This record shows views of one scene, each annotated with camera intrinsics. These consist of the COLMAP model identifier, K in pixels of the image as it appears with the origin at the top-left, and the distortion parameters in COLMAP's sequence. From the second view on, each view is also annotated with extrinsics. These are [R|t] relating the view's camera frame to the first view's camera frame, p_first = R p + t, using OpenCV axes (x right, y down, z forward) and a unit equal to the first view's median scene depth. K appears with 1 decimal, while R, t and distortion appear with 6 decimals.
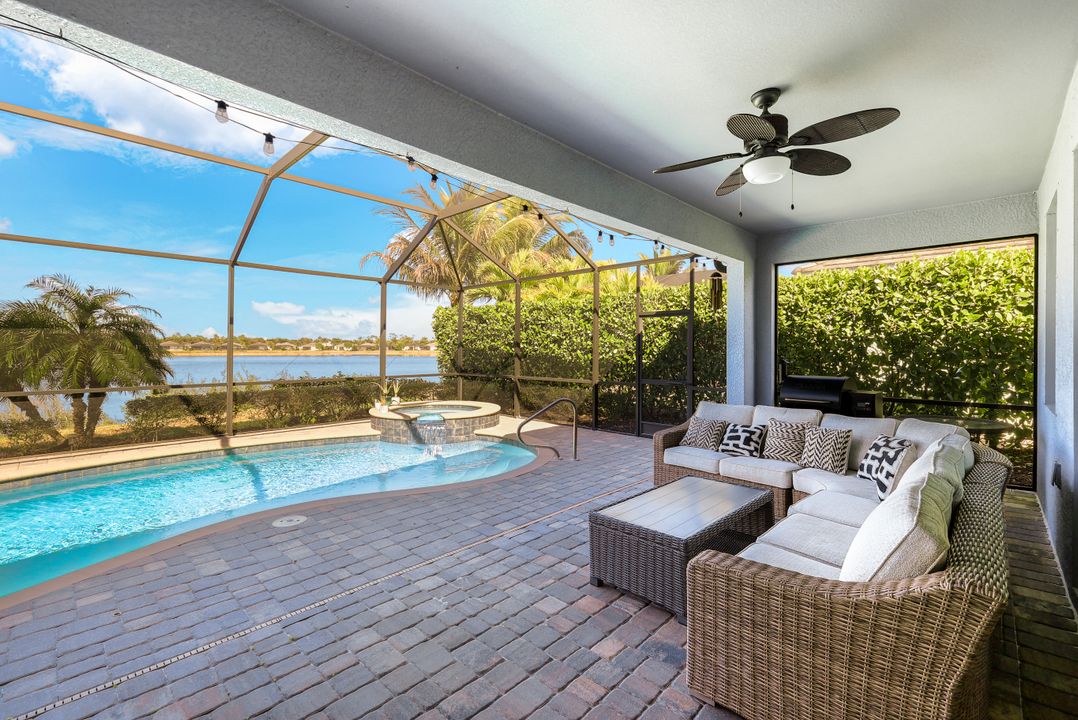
lens RADIAL K [[471.1, 0, 540.5], [0, 471.1, 352.6], [0, 0, 1]] dist [0.007234, -0.000071]
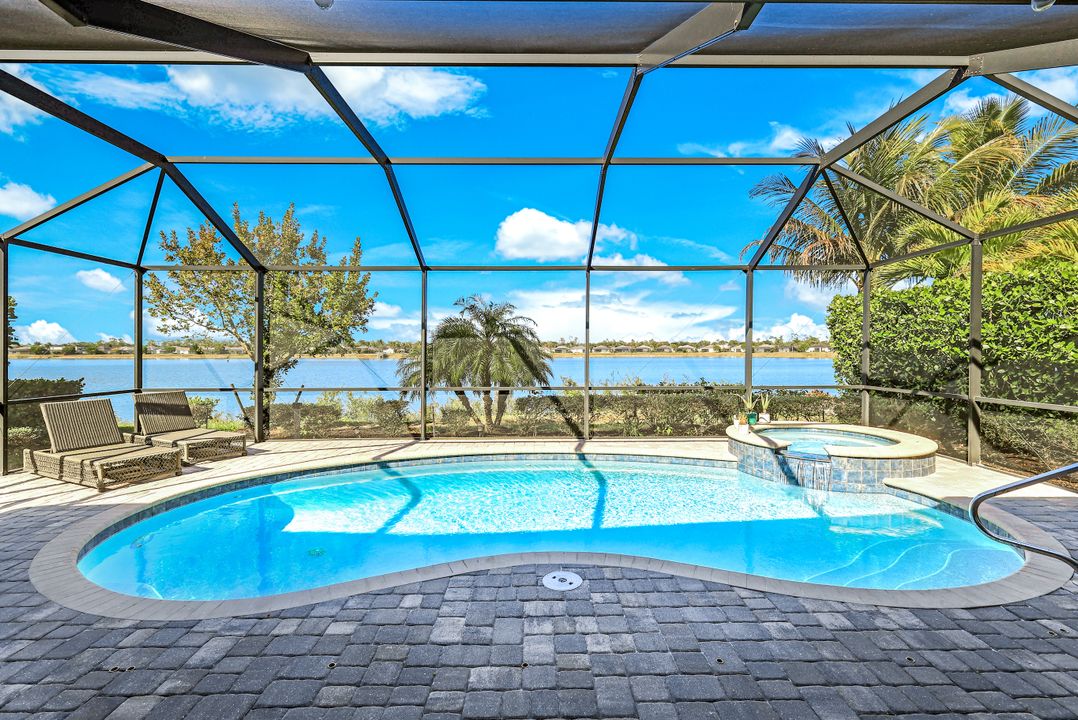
lens RADIAL K [[475.2, 0, 538.3], [0, 475.2, 353.6], [0, 0, 1]] dist [0.002556, 0.000642]
pose [[0.697782, -0.000978, -0.716309, -0.002039], [-0.000386, 0.999998, -0.001741, -0.003973], [0.716310, 0.001491, 0.697781, 0.173859]]
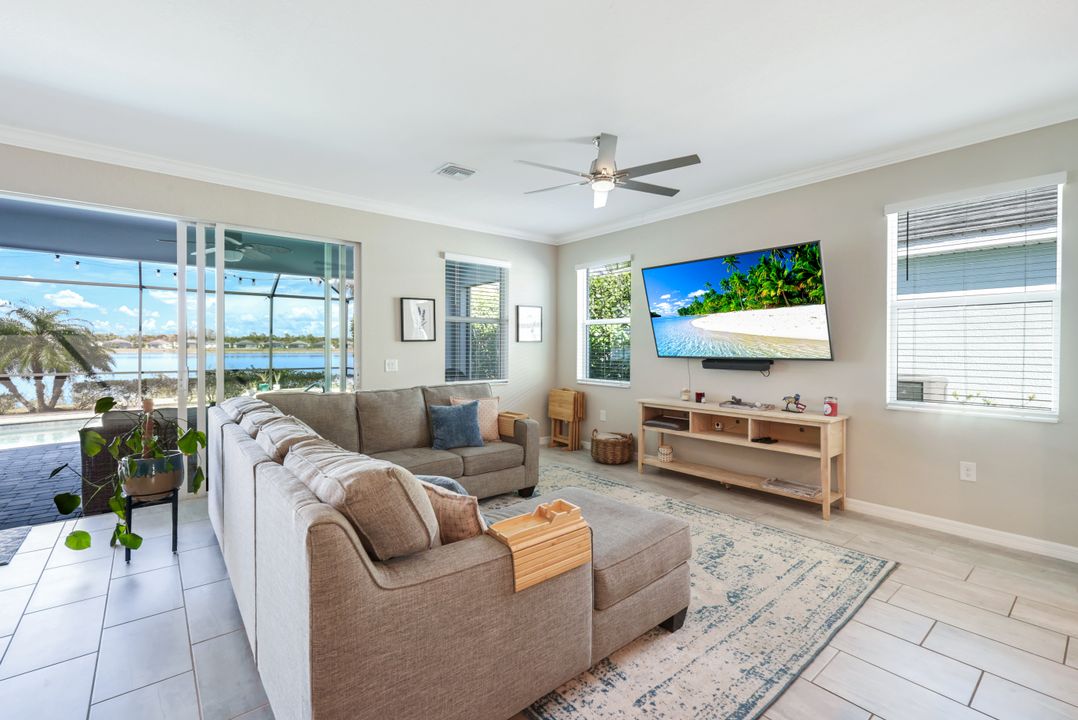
lens RADIAL K [[475.2, 0, 538.3], [0, 475.2, 353.6], [0, 0, 1]] dist [0.002556, 0.000642]
pose [[0.992865, 0.002635, -0.119218, 0.562479], [-0.002060, 0.999986, 0.004941, 0.001068], [0.119230, -0.004660, 0.992856, -0.223891]]
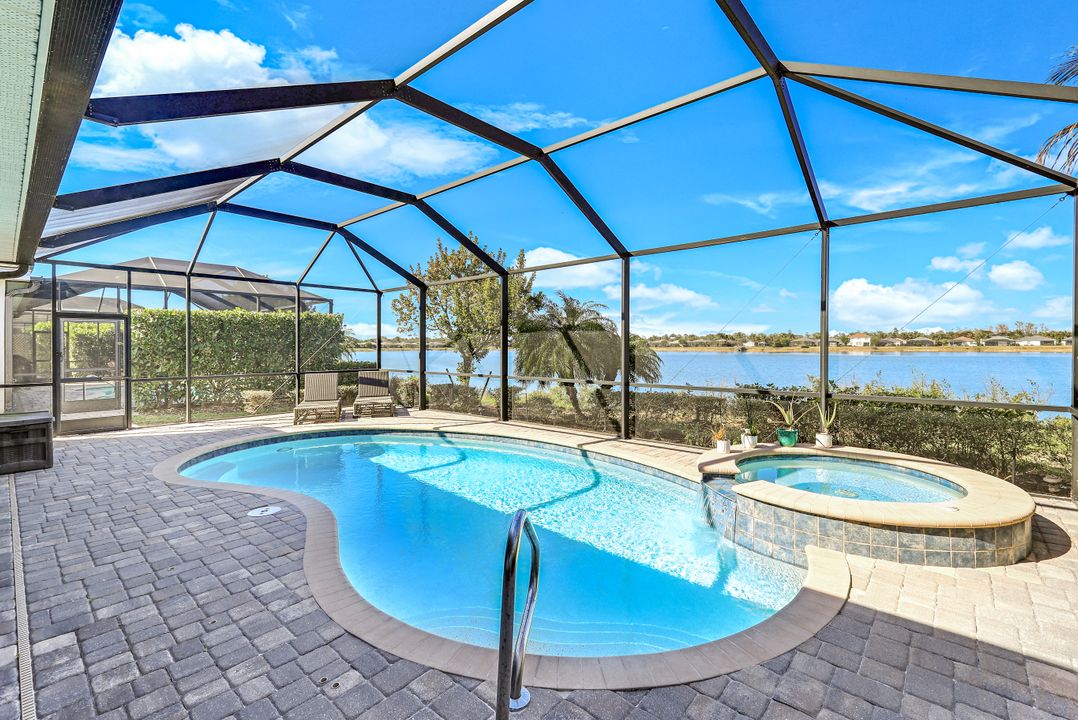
lens RADIAL K [[467.2, 0, 541.0], [0, 467.2, 352.6], [0, 0, 1]] dist [0.002428, 0.000526]
pose [[0.040928, 0.011853, -0.999092, 0.218713], [-0.002376, 0.999928, 0.011766, -0.006356], [0.999159, 0.001892, 0.040953, 0.633770]]
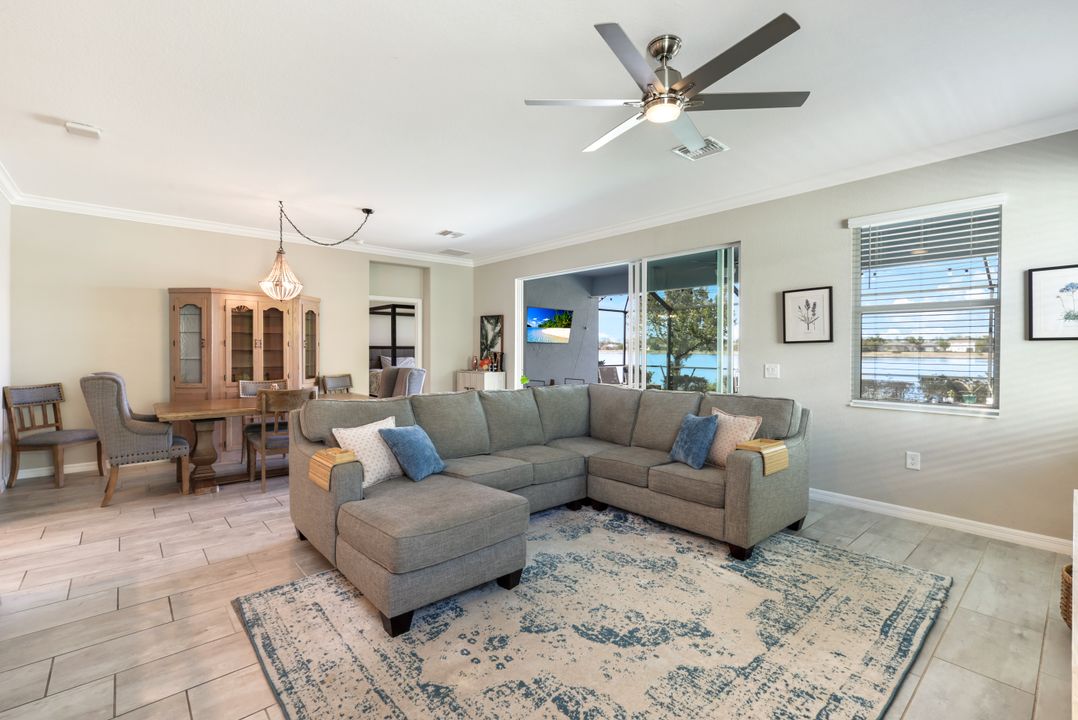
lens RADIAL K [[475.2, 0, 538.3], [0, 475.2, 353.6], [0, 0, 1]] dist [0.002556, 0.000642]
pose [[-0.086215, 0.009082, -0.996235, 0.805104], [-0.011567, 0.999882, 0.010116, -0.001552], [0.996209, 0.012396, -0.086100, 0.080268]]
